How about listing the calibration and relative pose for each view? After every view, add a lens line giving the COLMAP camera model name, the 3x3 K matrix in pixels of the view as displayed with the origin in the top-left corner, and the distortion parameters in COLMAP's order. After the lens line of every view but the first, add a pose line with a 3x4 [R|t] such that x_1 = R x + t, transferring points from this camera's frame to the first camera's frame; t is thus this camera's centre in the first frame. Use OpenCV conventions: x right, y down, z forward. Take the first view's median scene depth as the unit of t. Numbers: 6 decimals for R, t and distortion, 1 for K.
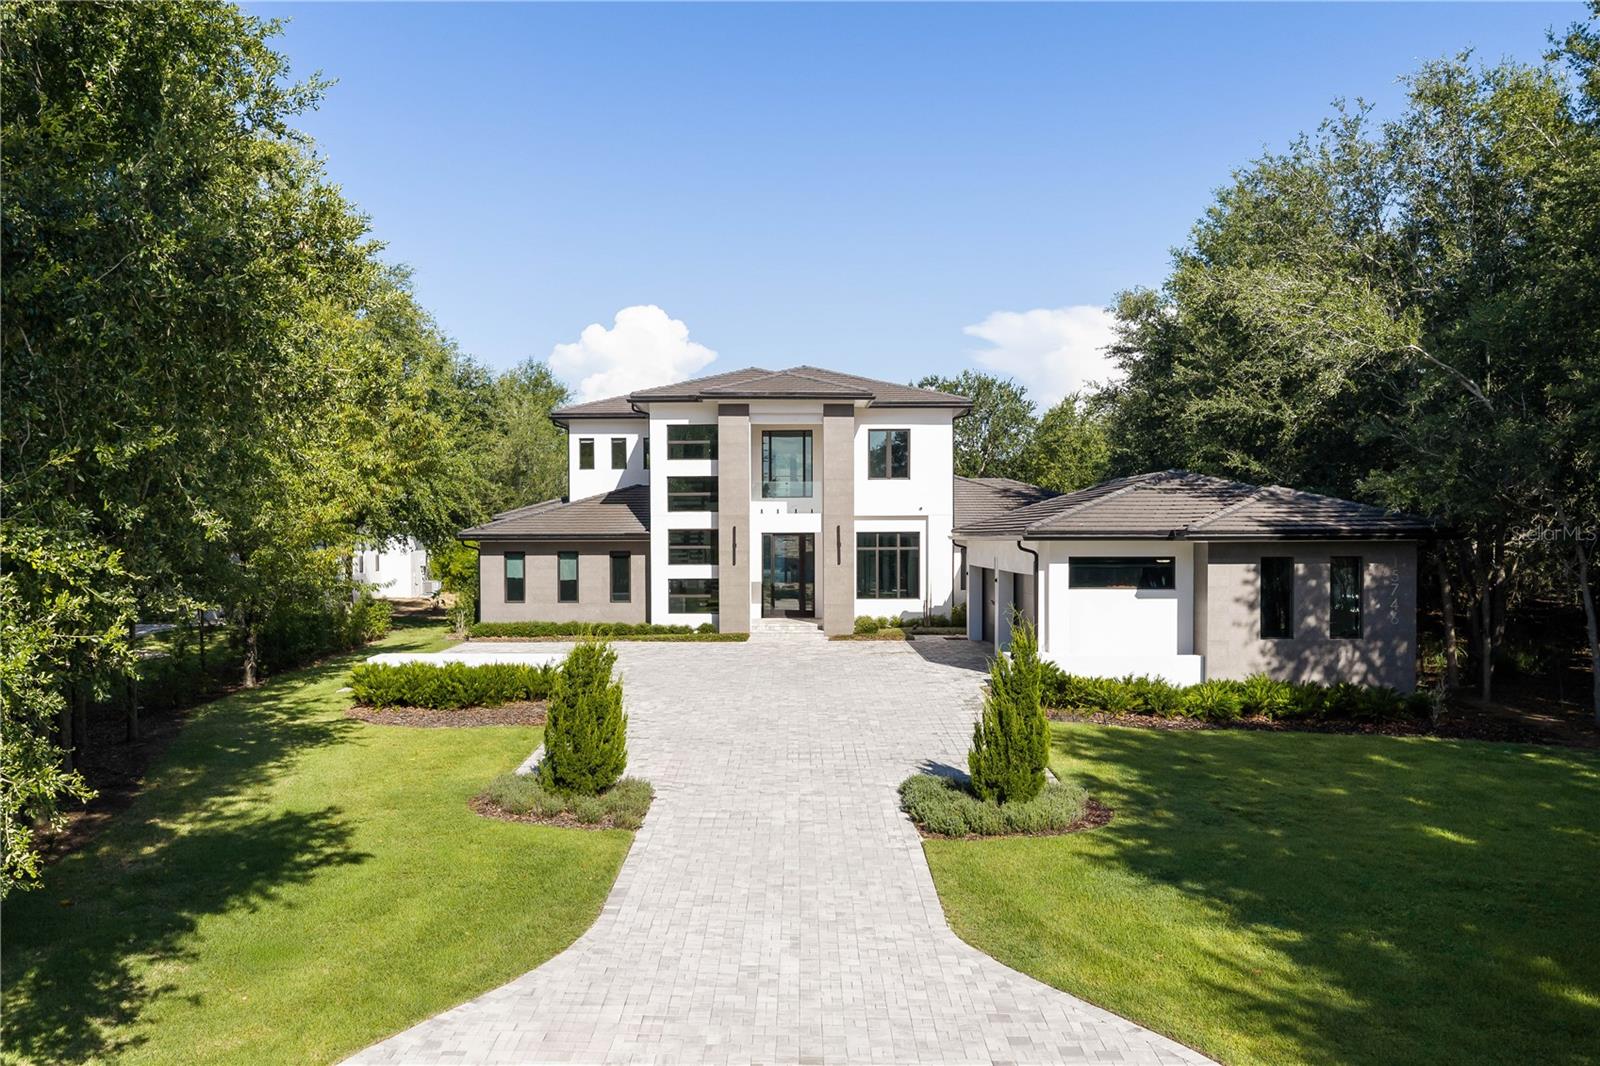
lens RADIAL K [[1369.4, 0, 725.5], [0, 1369.4, 529.1], [0, 0, 1]] dist [0.042906, -0.005812]
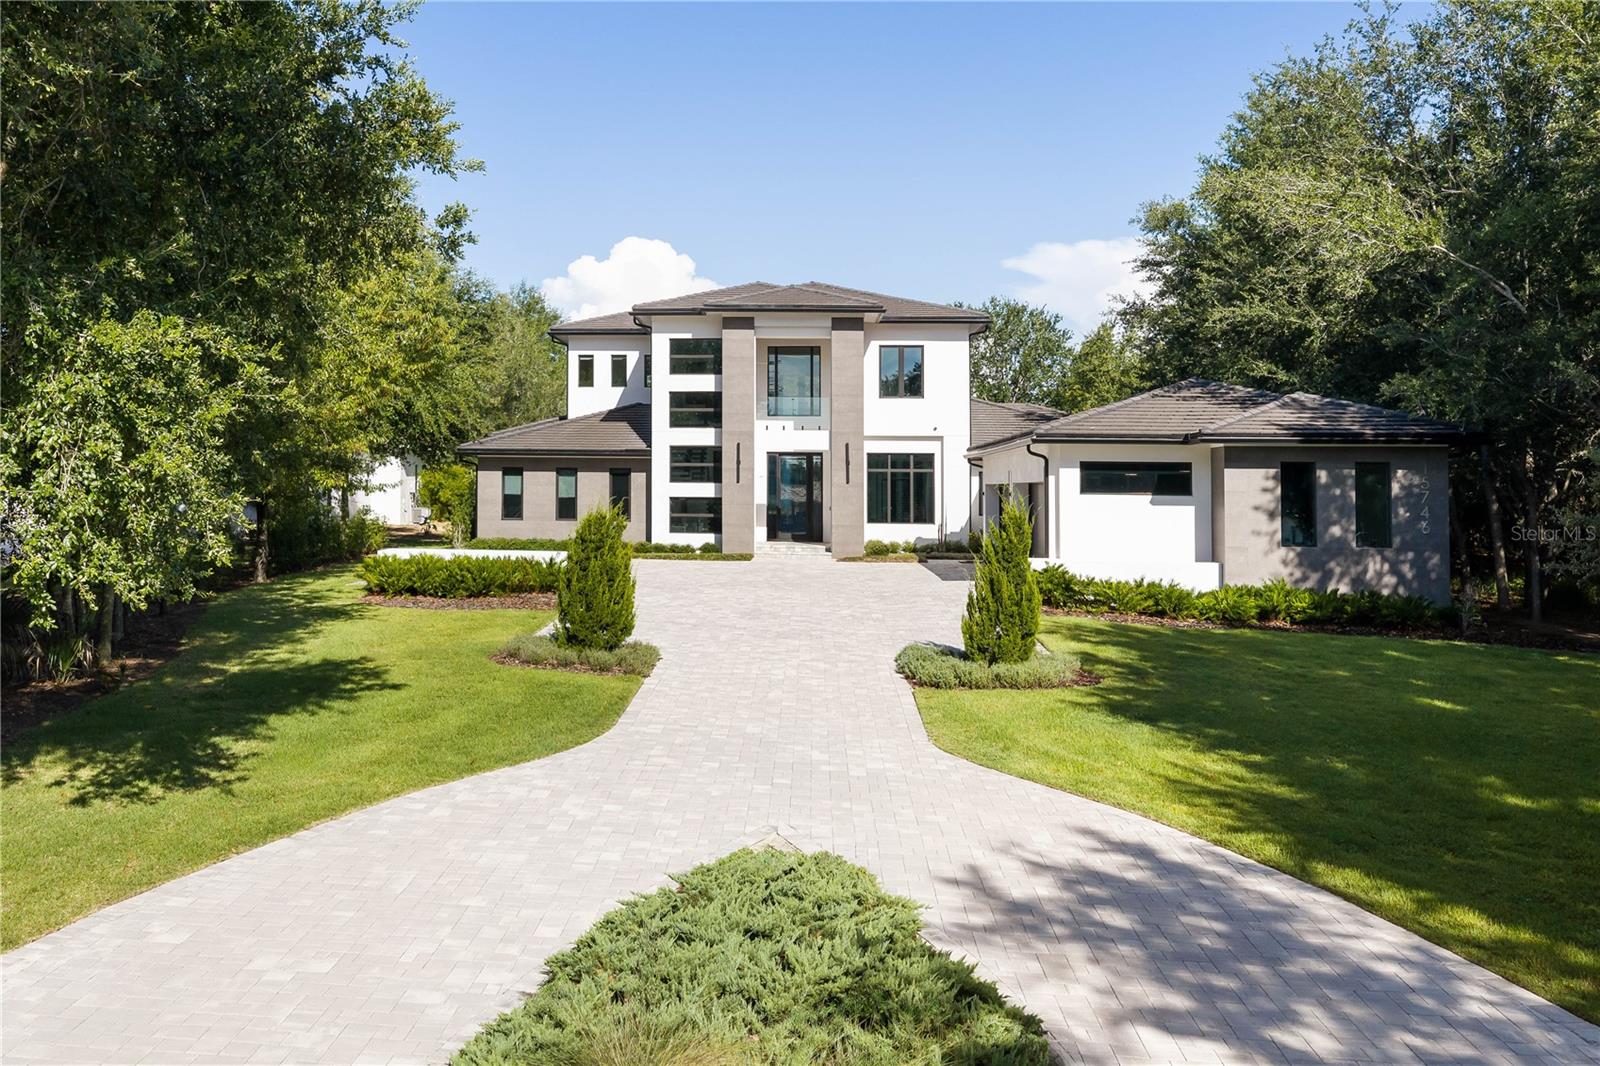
lens RADIAL K [[1528.4, 0, 602.9], [0, 1528.4, 388.6], [0, 0, 1]] dist [0.056031, -0.003003]
pose [[0.996564, 0.007274, -0.082503, -0.000066], [-0.012375, 0.998031, -0.061482, 0.035723], [0.081894, 0.062292, 0.994693, -0.112177]]
